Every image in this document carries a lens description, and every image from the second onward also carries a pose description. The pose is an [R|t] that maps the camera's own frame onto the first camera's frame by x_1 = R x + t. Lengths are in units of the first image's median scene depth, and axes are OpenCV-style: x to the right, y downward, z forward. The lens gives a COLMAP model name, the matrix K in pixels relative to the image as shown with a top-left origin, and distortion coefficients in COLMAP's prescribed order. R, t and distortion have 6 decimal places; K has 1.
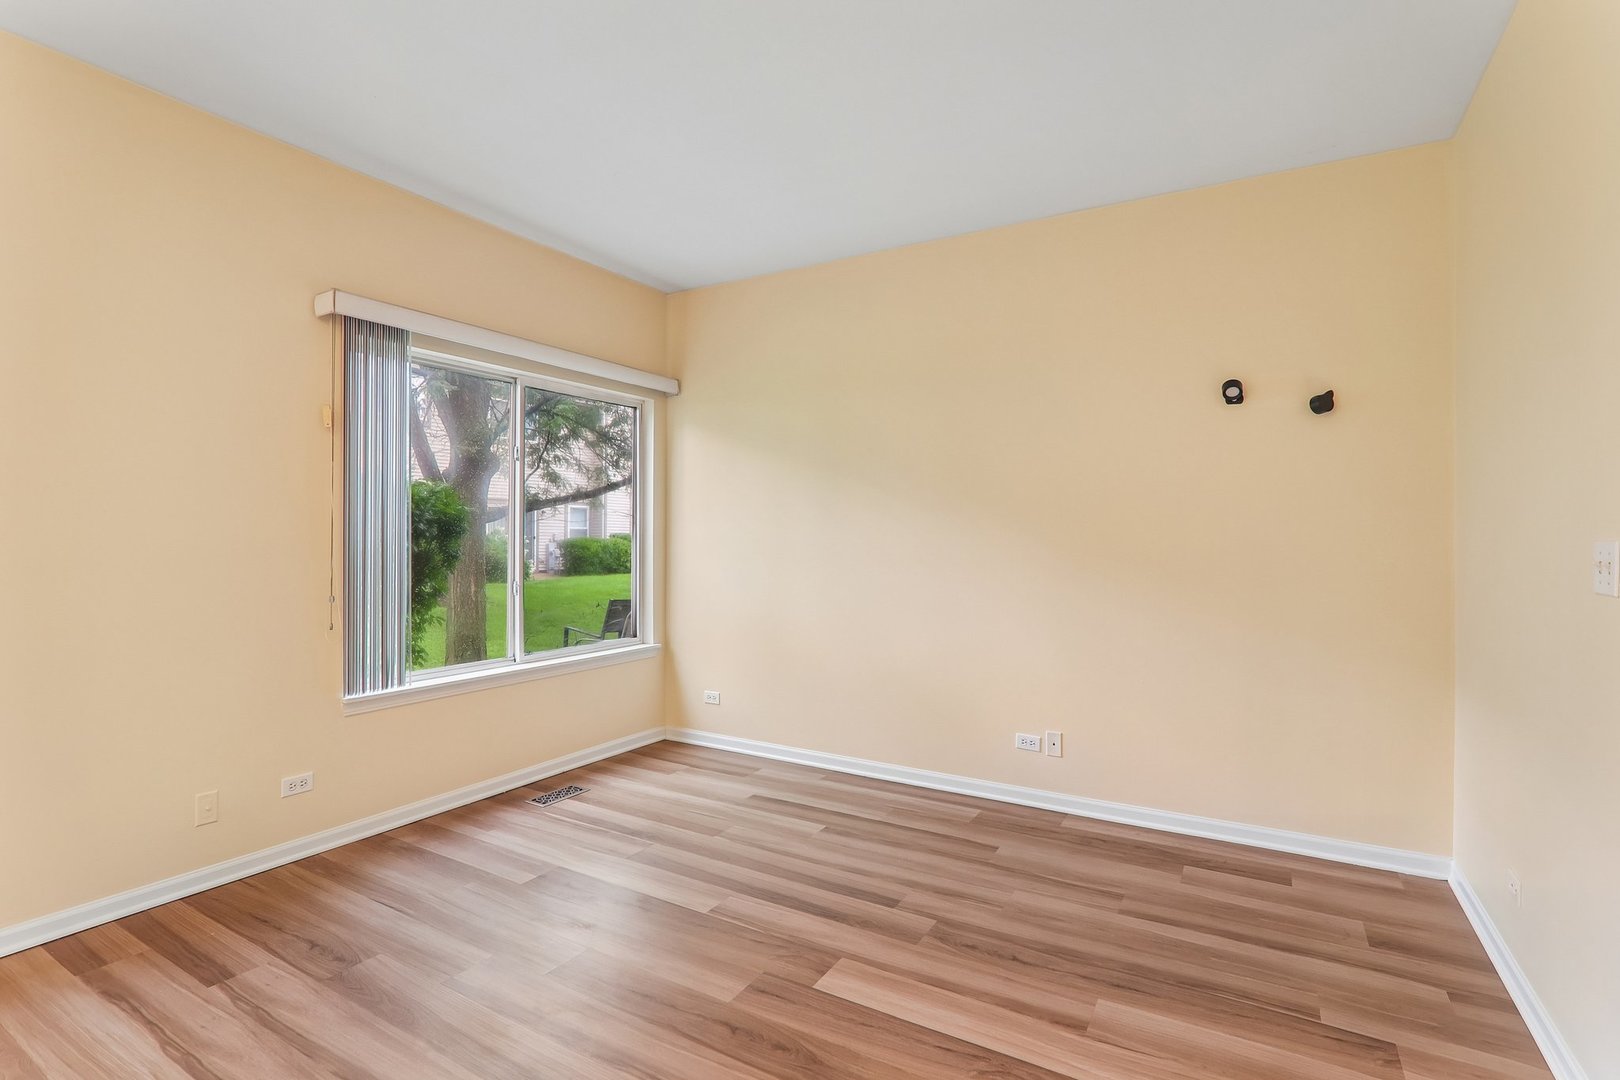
lens RADIAL K [[754.8, 0, 807.8], [0, 754.8, 545.4], [0, 0, 1]] dist [-0.017473, 0.001664]
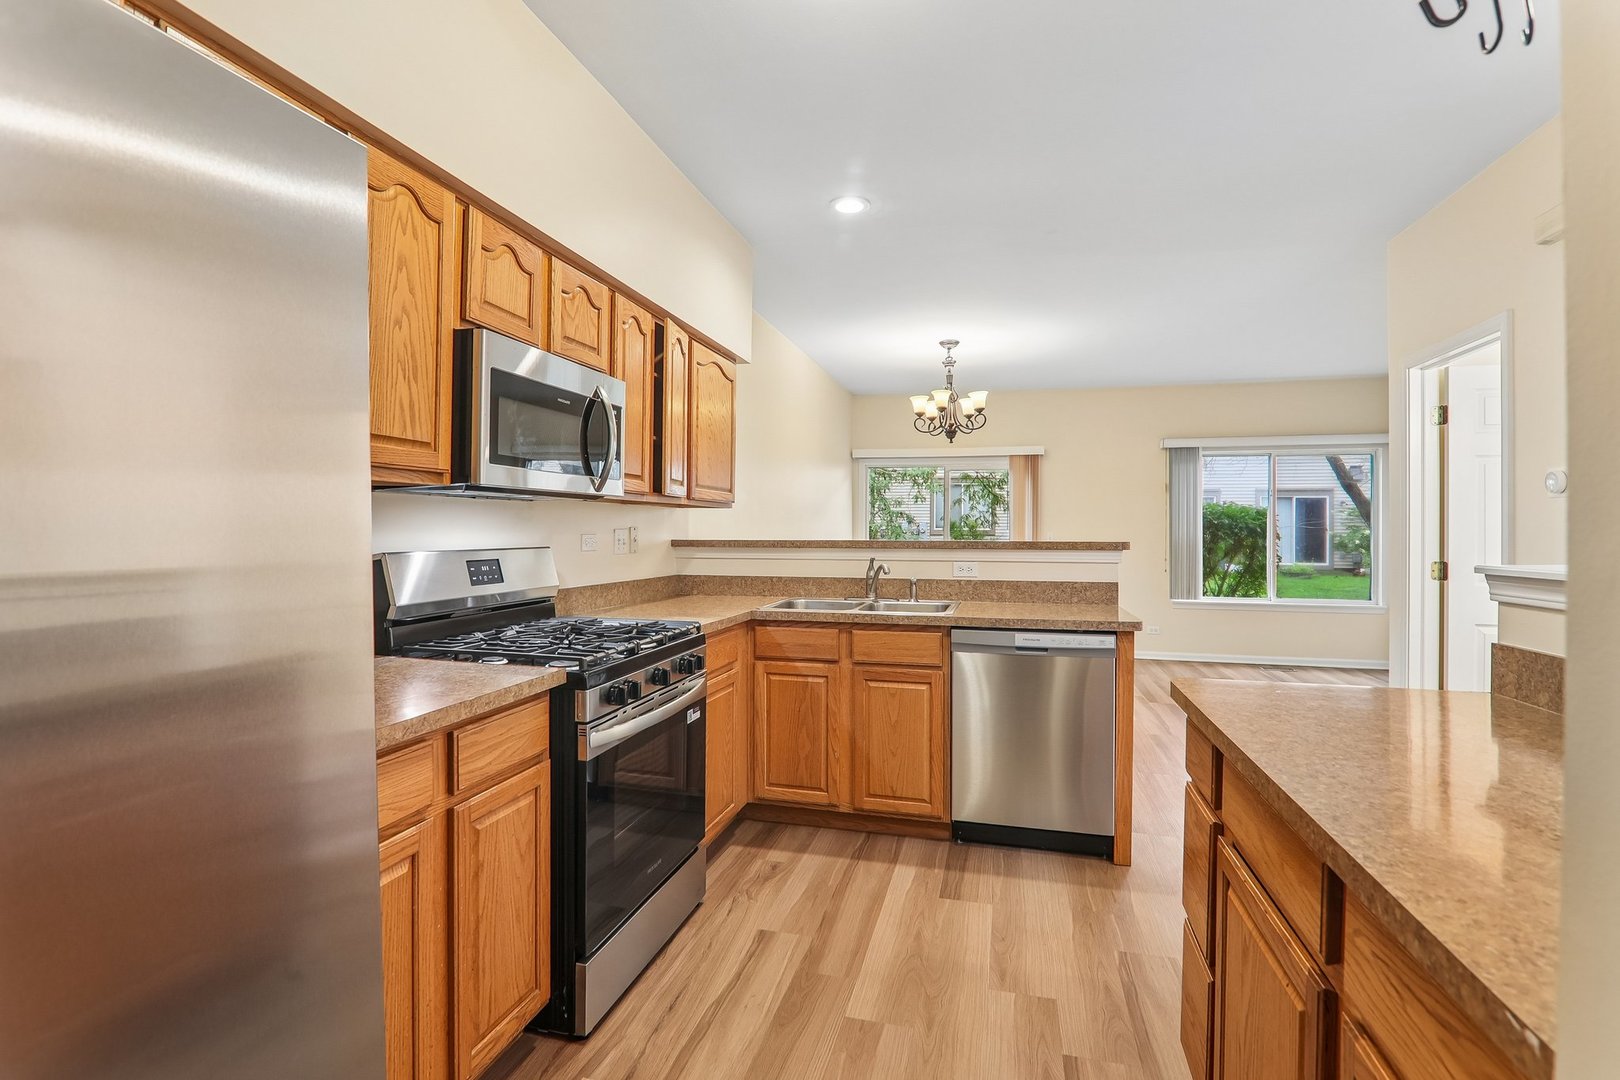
lens RADIAL K [[754.8, 0, 803.0], [0, 754.8, 532.0], [0, 0, 1]] dist [-0.017473, 0.001664]
pose [[0.262433, -0.002789, -0.964946, 1.644752], [-0.014404, 0.999873, -0.006807, 0.016555], [0.964843, 0.015686, 0.262360, -0.937744]]
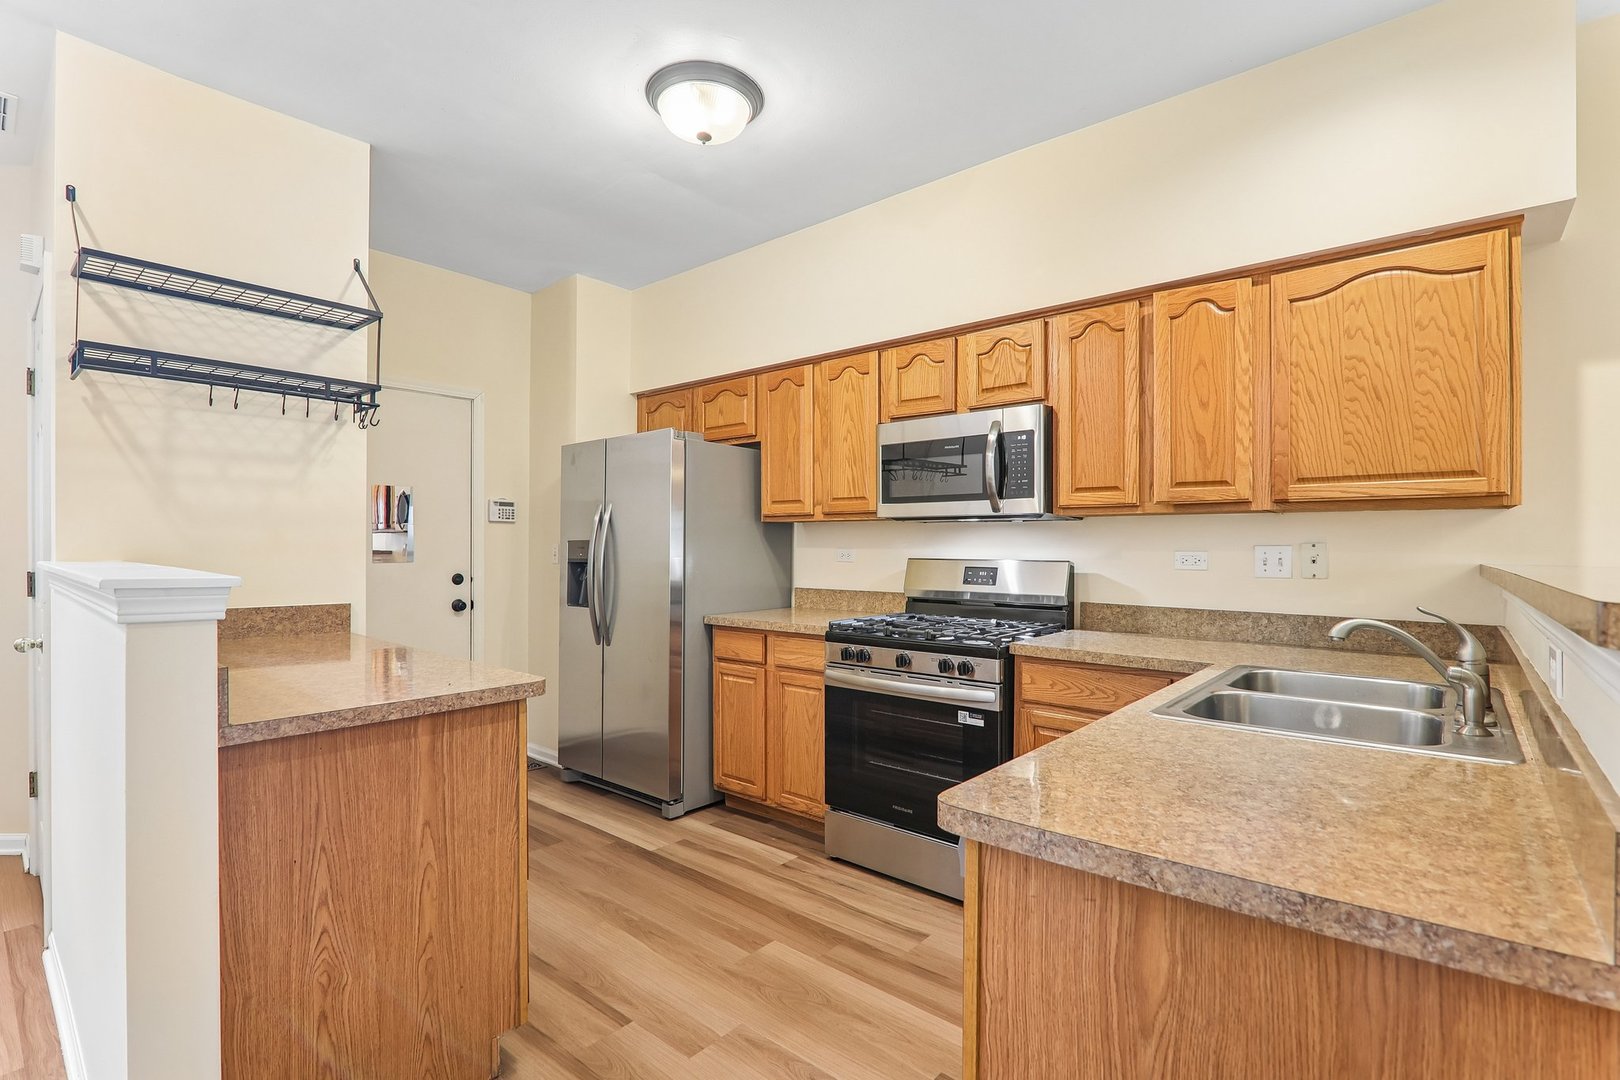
lens RADIAL K [[754.8, 0, 822.6], [0, 754.8, 545.9], [0, 0, 1]] dist [-0.017473, 0.001664]
pose [[-0.986315, -0.011633, 0.164462, 0.769775], [-0.009263, 0.999842, 0.015174, -0.000973], [-0.164612, 0.013443, -0.986267, 0.145167]]
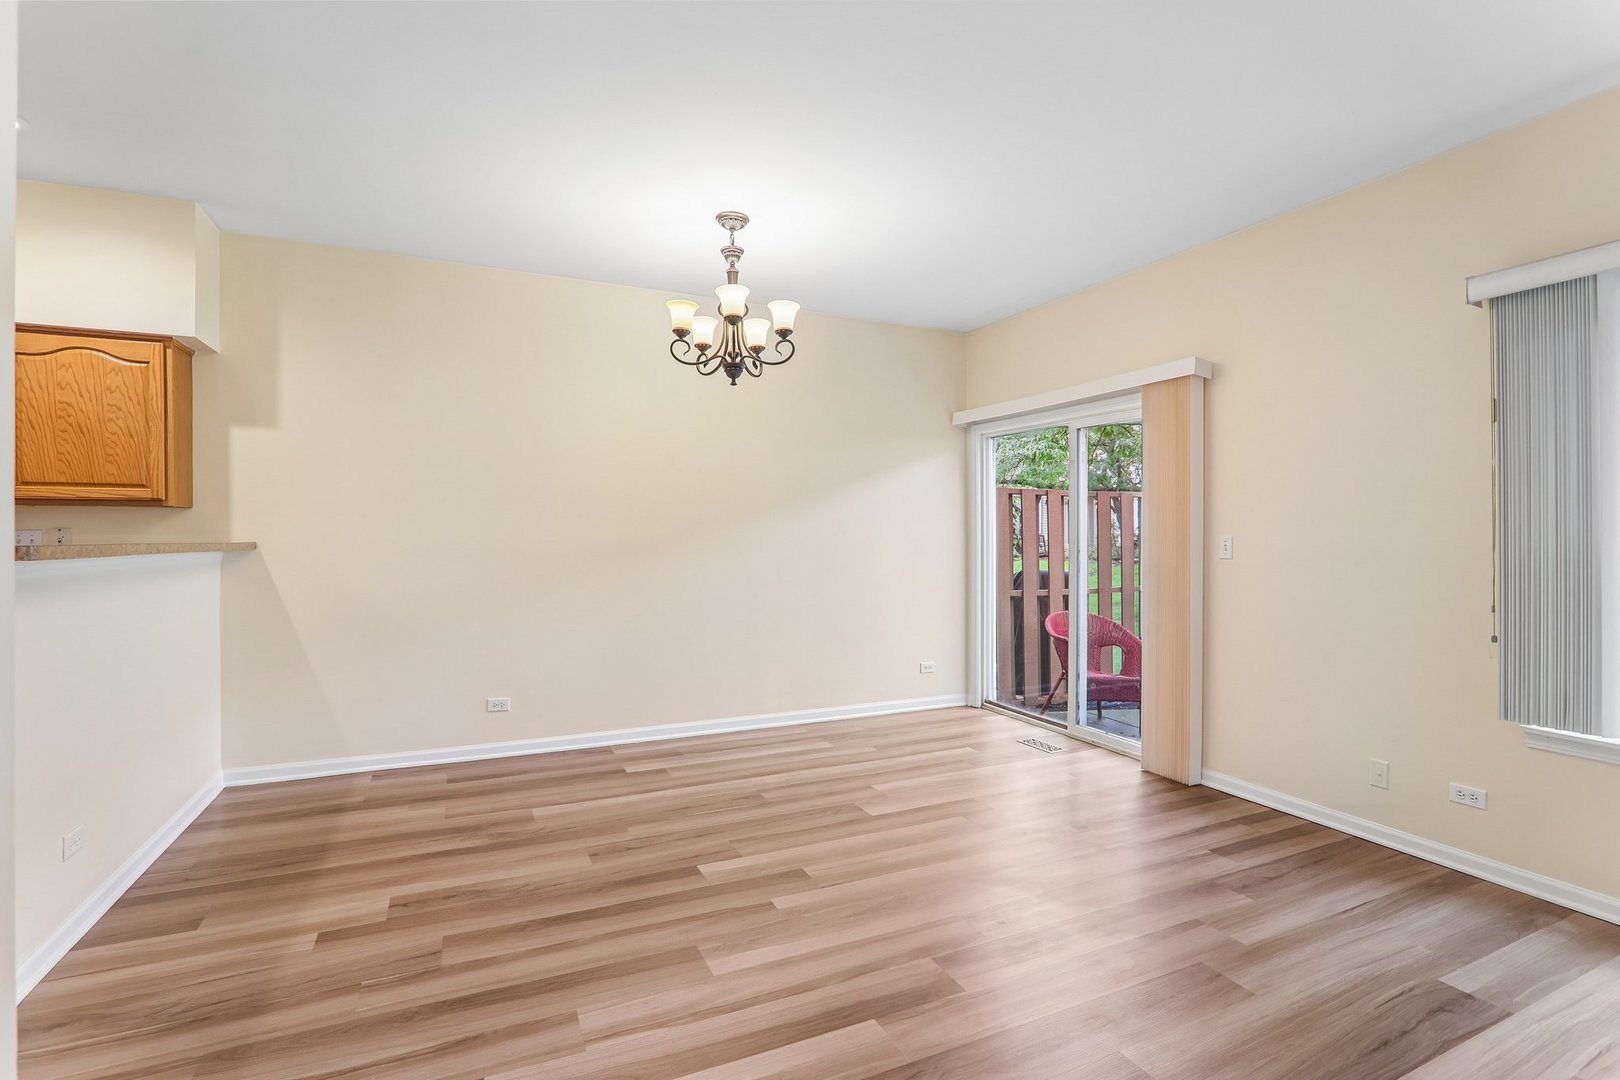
lens RADIAL K [[754.8, 0, 812.7], [0, 754.8, 532.4], [0, 0, 1]] dist [-0.017473, 0.001664]
pose [[-0.562782, -0.009349, -0.826553, 0.642871], [-0.015224, 0.999884, -0.000944, -0.007782], [0.826465, 0.012052, -0.562858, 0.904462]]
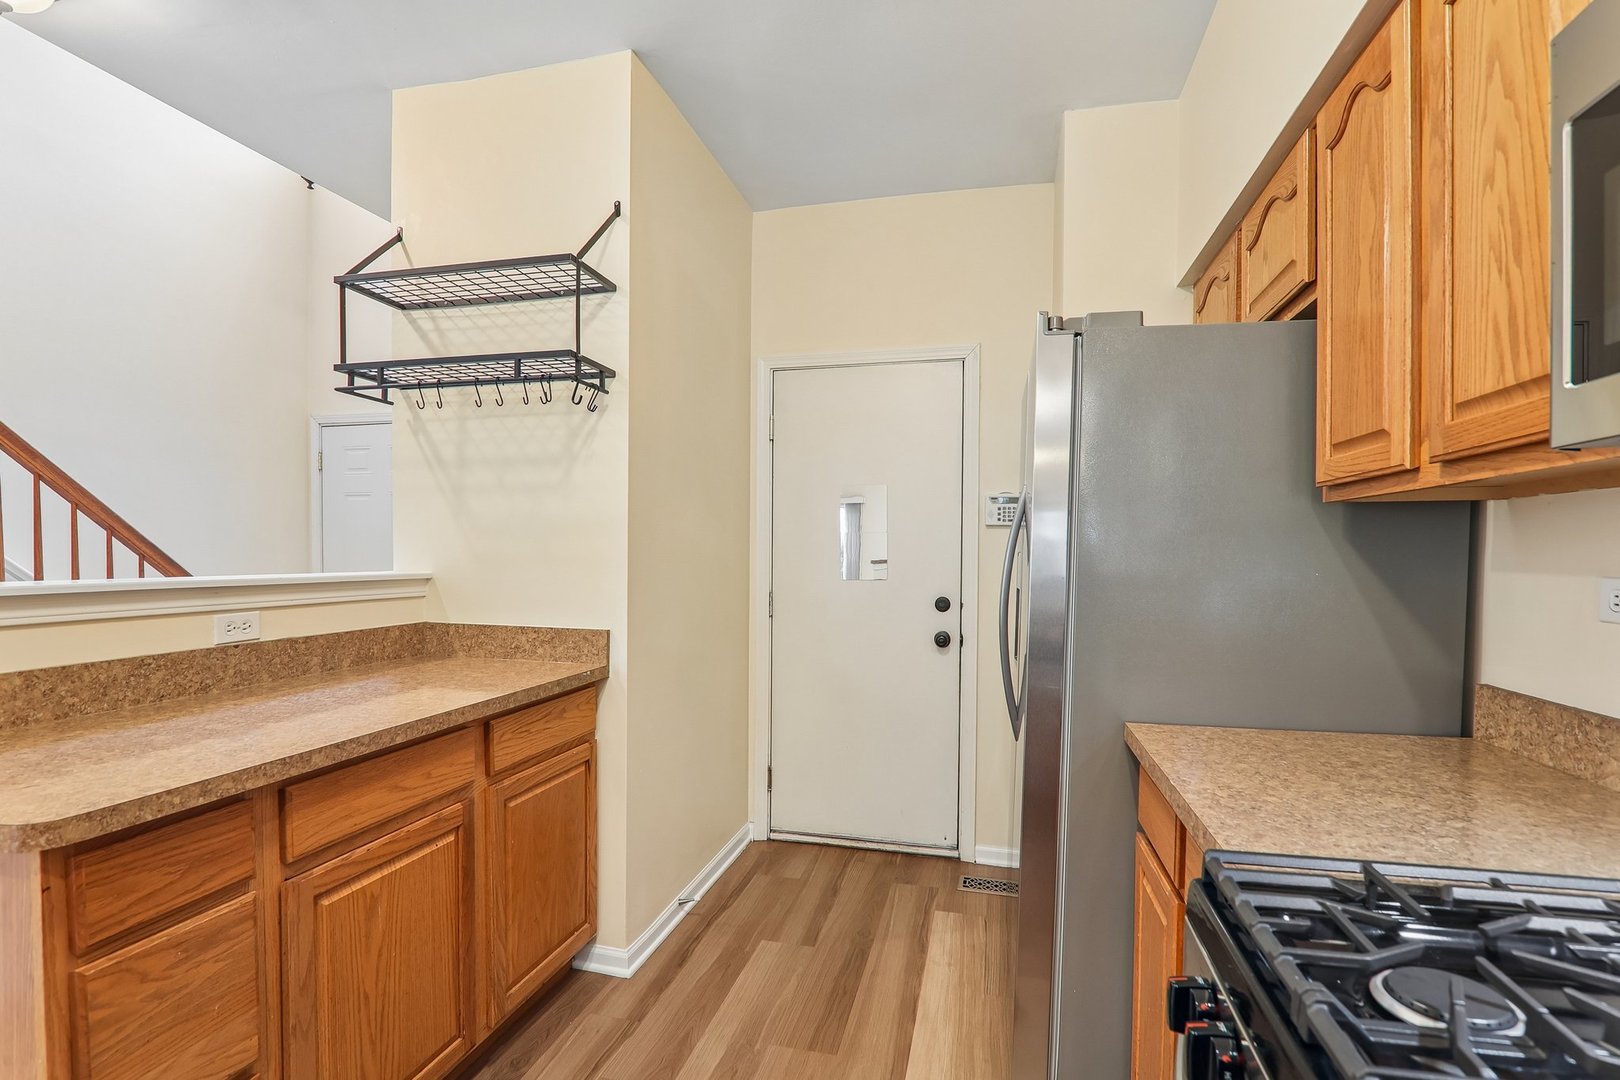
lens RADIAL K [[754.8, 0, 817.7], [0, 754.8, 562.2], [0, 0, 1]] dist [-0.017473, 0.001664]
pose [[-0.298463, -0.021683, 0.954175, 0.708381], [0.002175, 0.999724, 0.023398, 0.004652], [-0.954419, 0.009059, -0.298333, -0.713290]]
